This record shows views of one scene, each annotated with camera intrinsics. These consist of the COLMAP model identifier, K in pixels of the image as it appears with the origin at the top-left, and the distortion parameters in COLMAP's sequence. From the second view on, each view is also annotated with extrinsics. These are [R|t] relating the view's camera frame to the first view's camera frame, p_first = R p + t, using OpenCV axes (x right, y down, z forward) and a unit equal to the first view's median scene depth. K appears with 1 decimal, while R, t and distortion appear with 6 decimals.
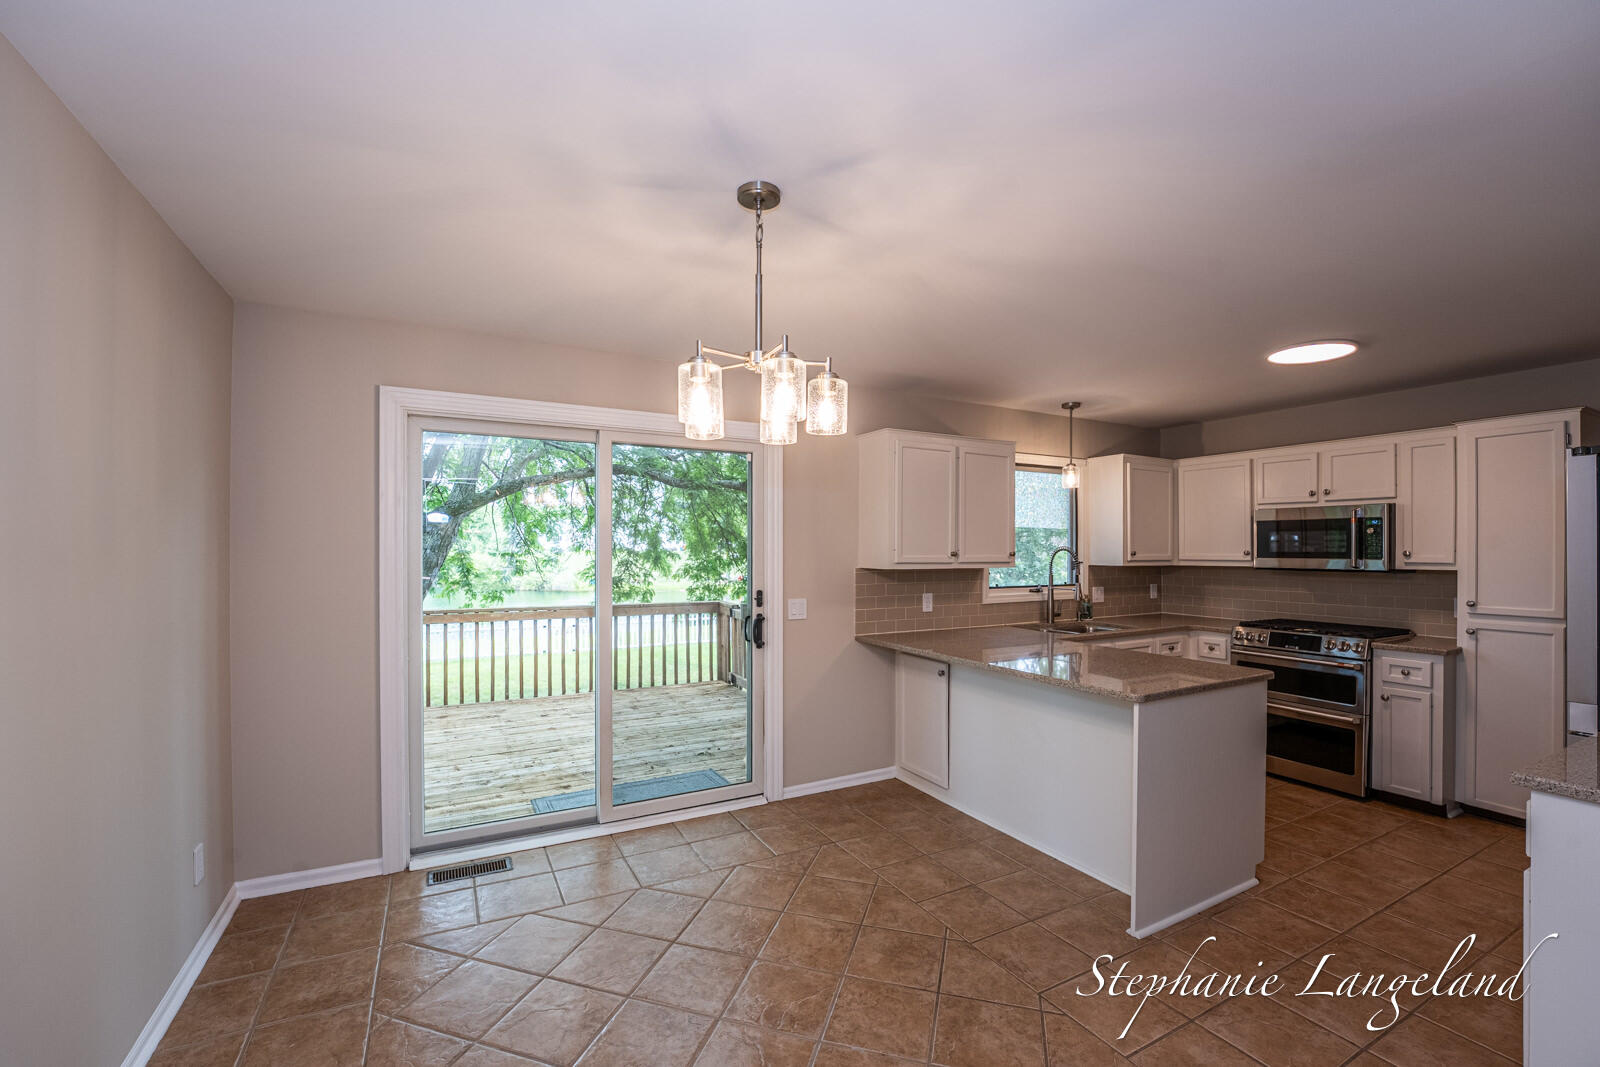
lens RADIAL K [[657.9, 0, 796.5], [0, 657.9, 549.0], [0, 0, 1]] dist [-0.027737, 0.002246]
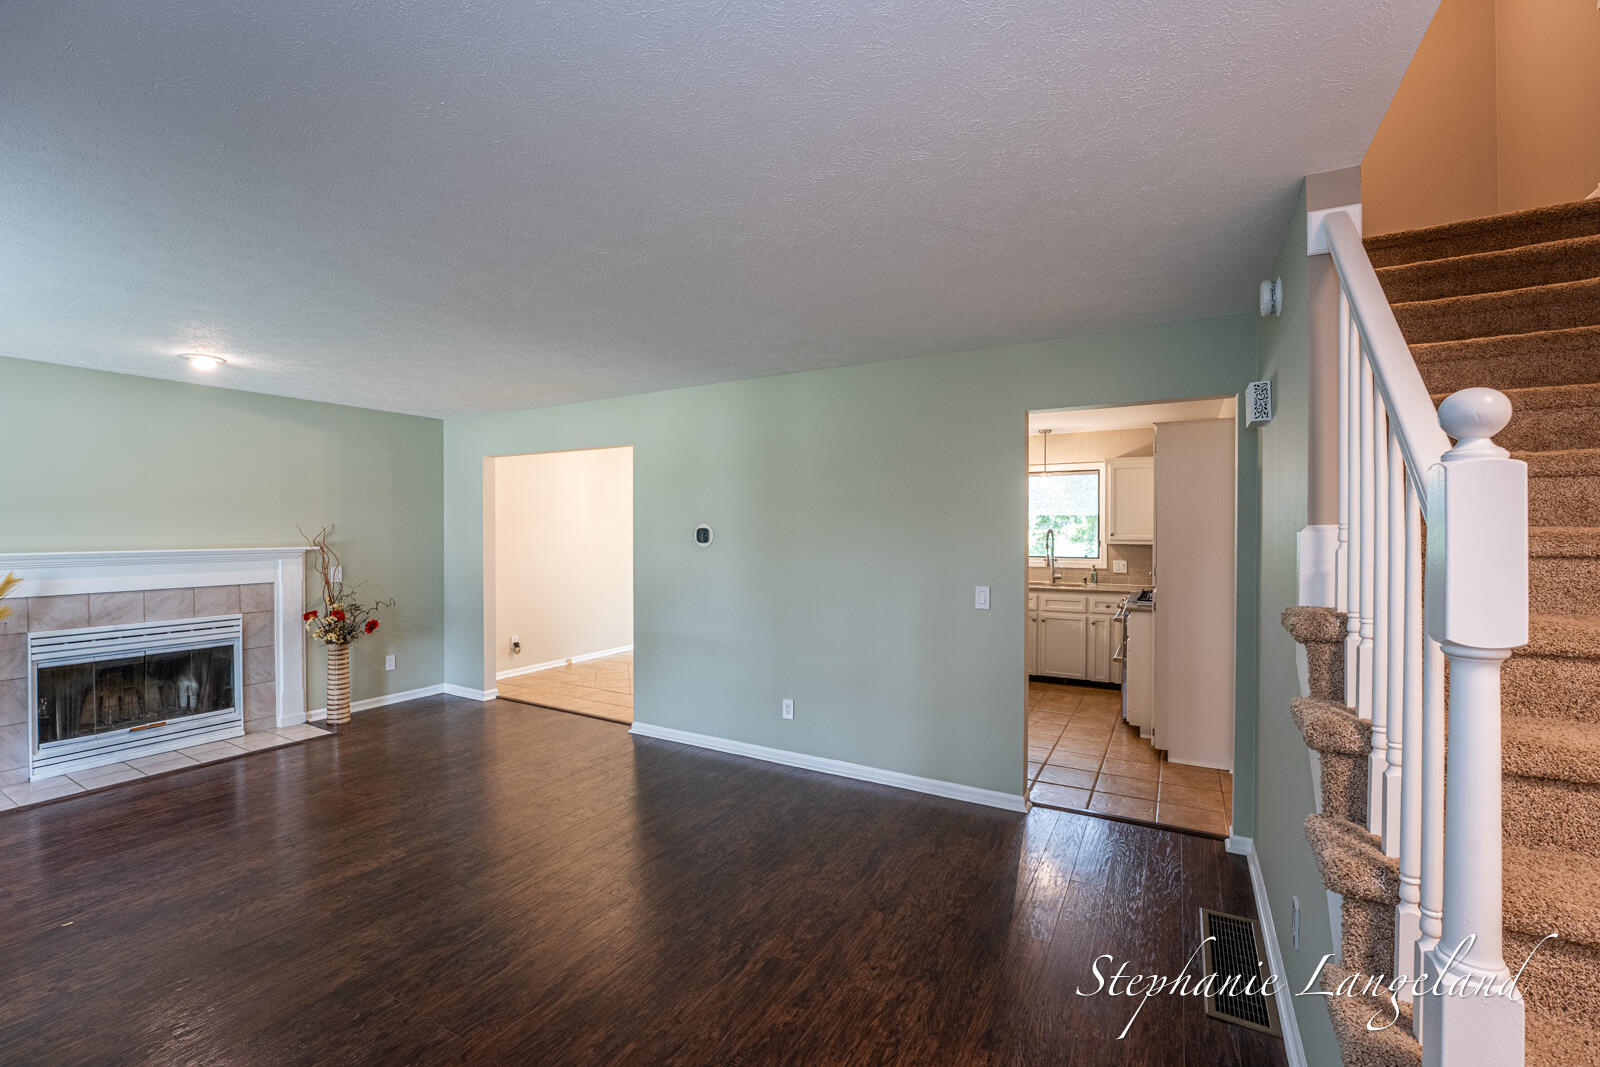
lens RADIAL K [[657.9, 0, 805.3], [0, 657.9, 527.5], [0, 0, 1]] dist [-0.027737, 0.002246]
pose [[0.523899, -0.001314, -0.851779, 1.615982], [-0.000183, 0.999999, -0.001655, -0.006110], [0.851780, 0.001023, 0.523898, -0.254003]]
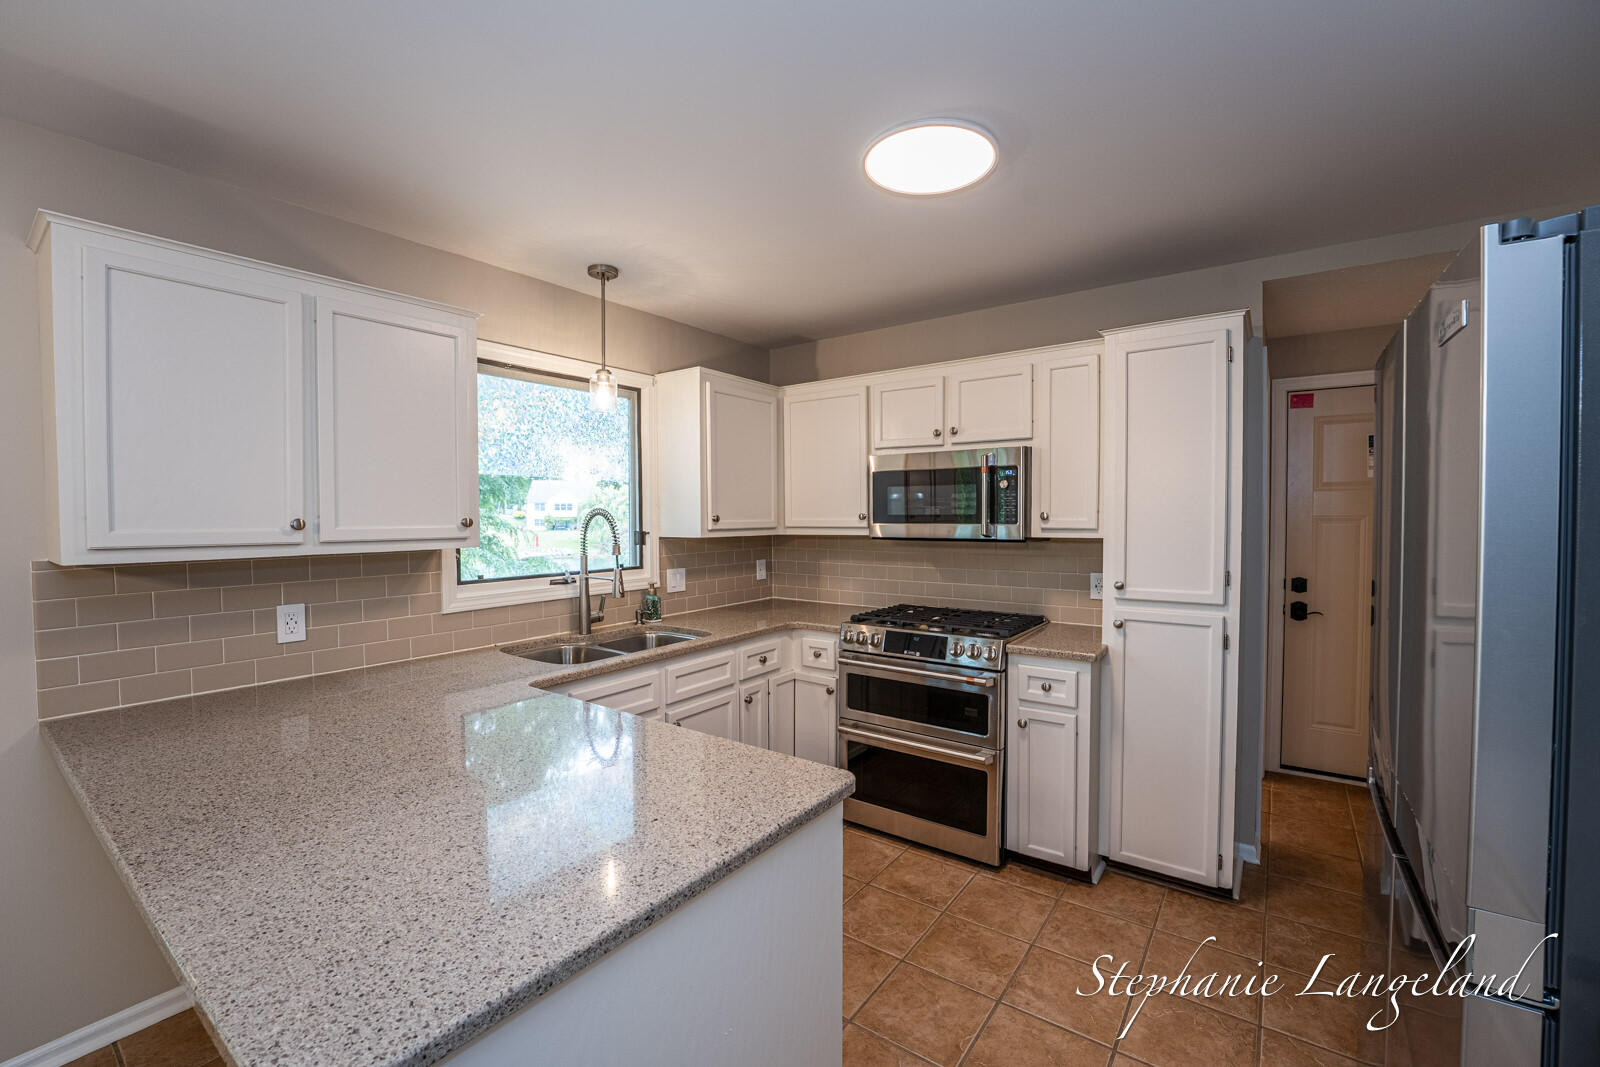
lens RADIAL K [[657.9, 0, 794.0], [0, 657.9, 535.2], [0, 0, 1]] dist [-0.027737, 0.002246]
pose [[0.903161, -0.020539, 0.428810, 0.370836], [0.007321, 0.999446, 0.032452, 0.002680], [-0.429239, -0.026170, 0.902812, 0.445261]]
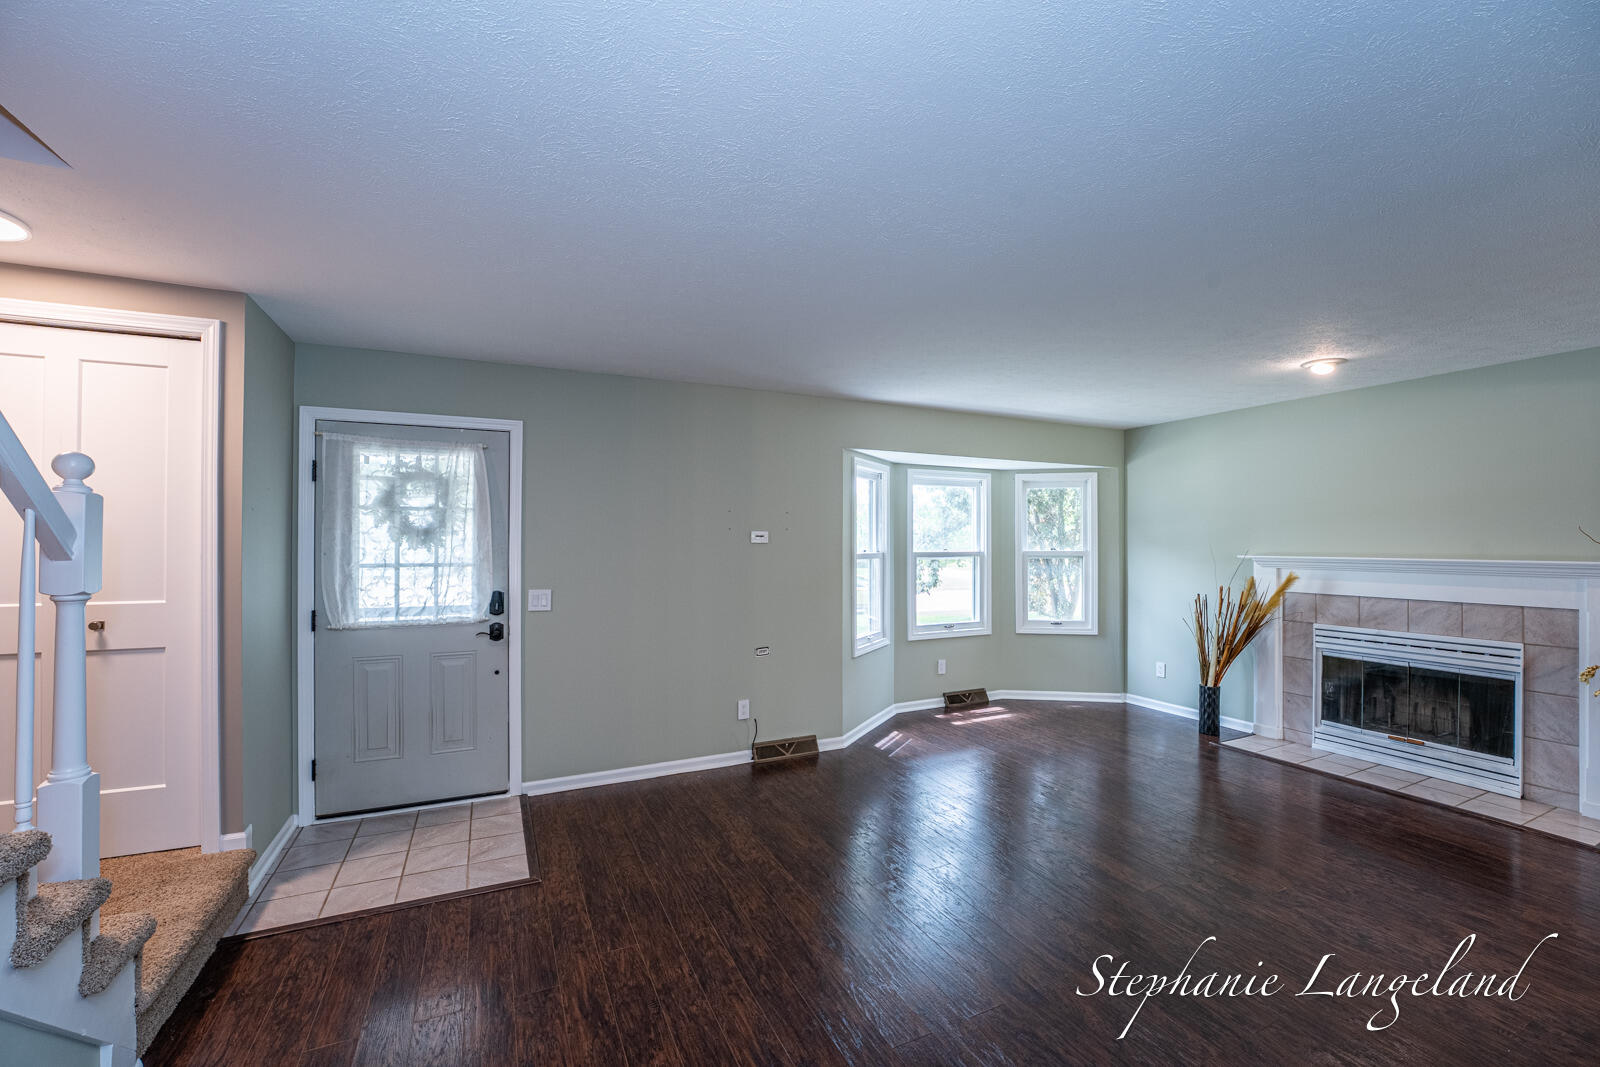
lens RADIAL K [[657.9, 0, 806.5], [0, 657.9, 532.2], [0, 0, 1]] dist [-0.027737, 0.002246]
pose [[-0.998697, 0.000413, 0.051038, 1.042577], [-0.000167, 0.999935, -0.011357, 0.000117], [-0.051039, -0.011350, -0.998632, 0.467324]]
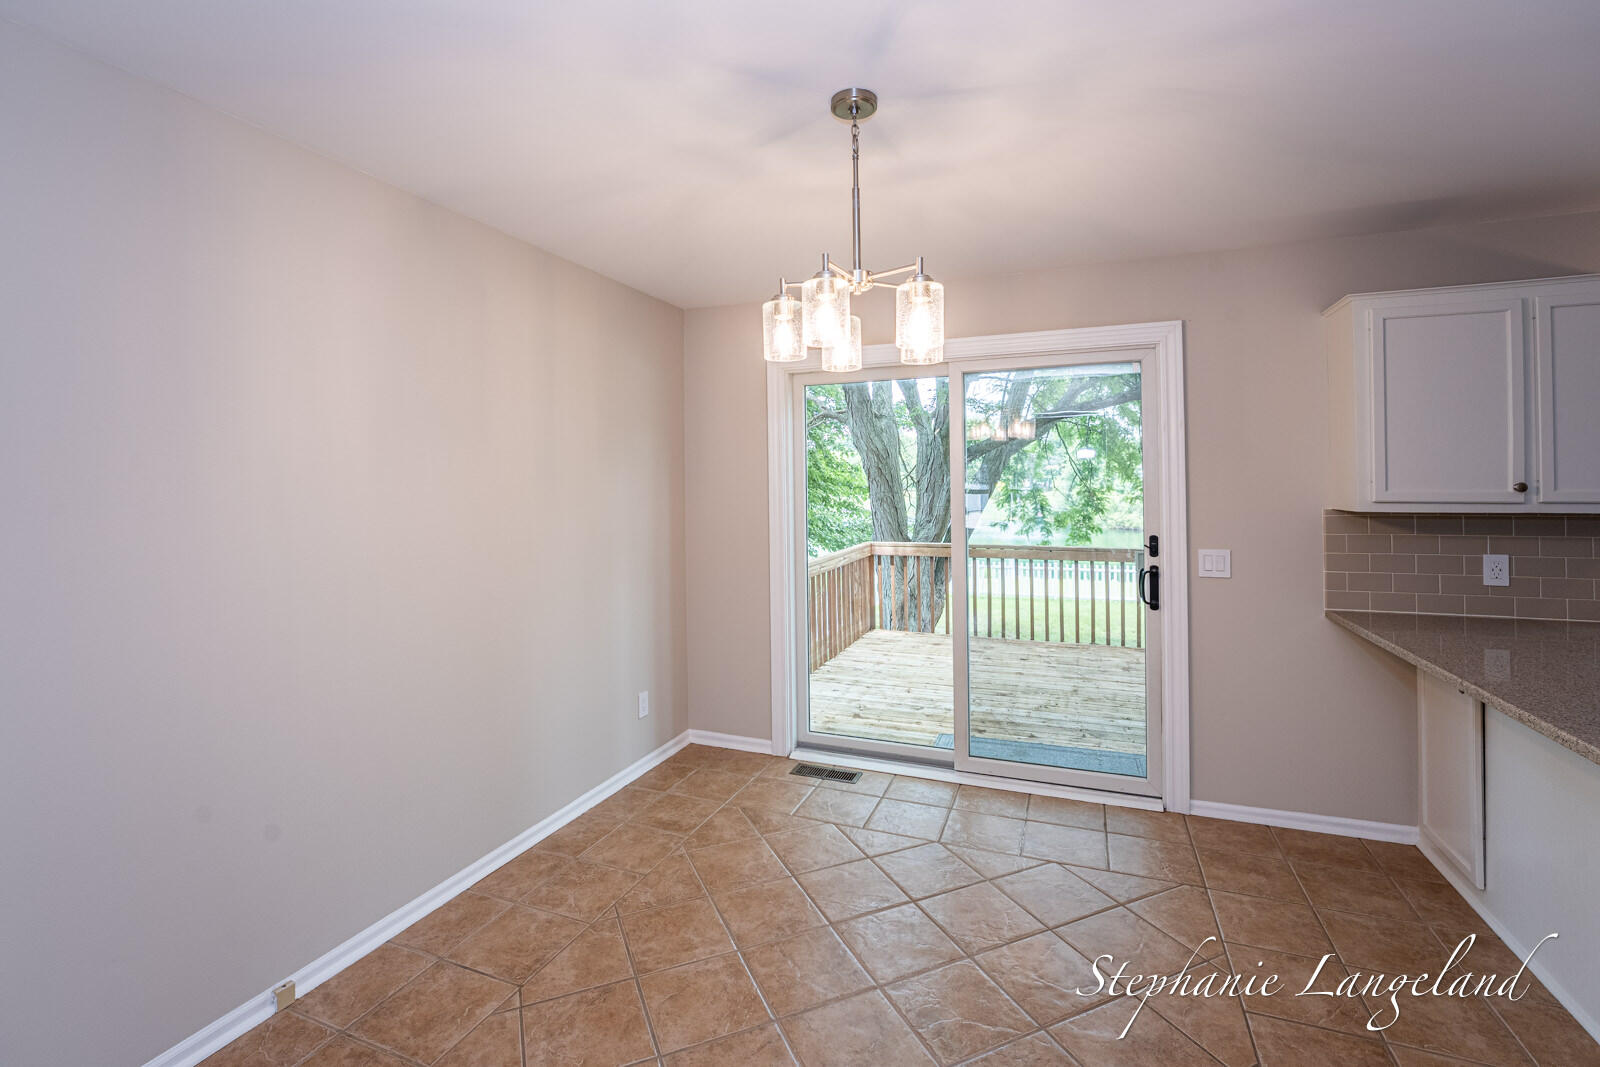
lens RADIAL K [[710.5, 0, 815.3], [0, 710.5, 485.0], [0, 0, 1]] dist [-0.020364, 0.001077]
pose [[0.650290, -0.009836, -0.759623, 0.309651], [0.009000, 0.999946, -0.005243, 0.003071], [0.759633, -0.003427, 0.650343, 0.142326]]
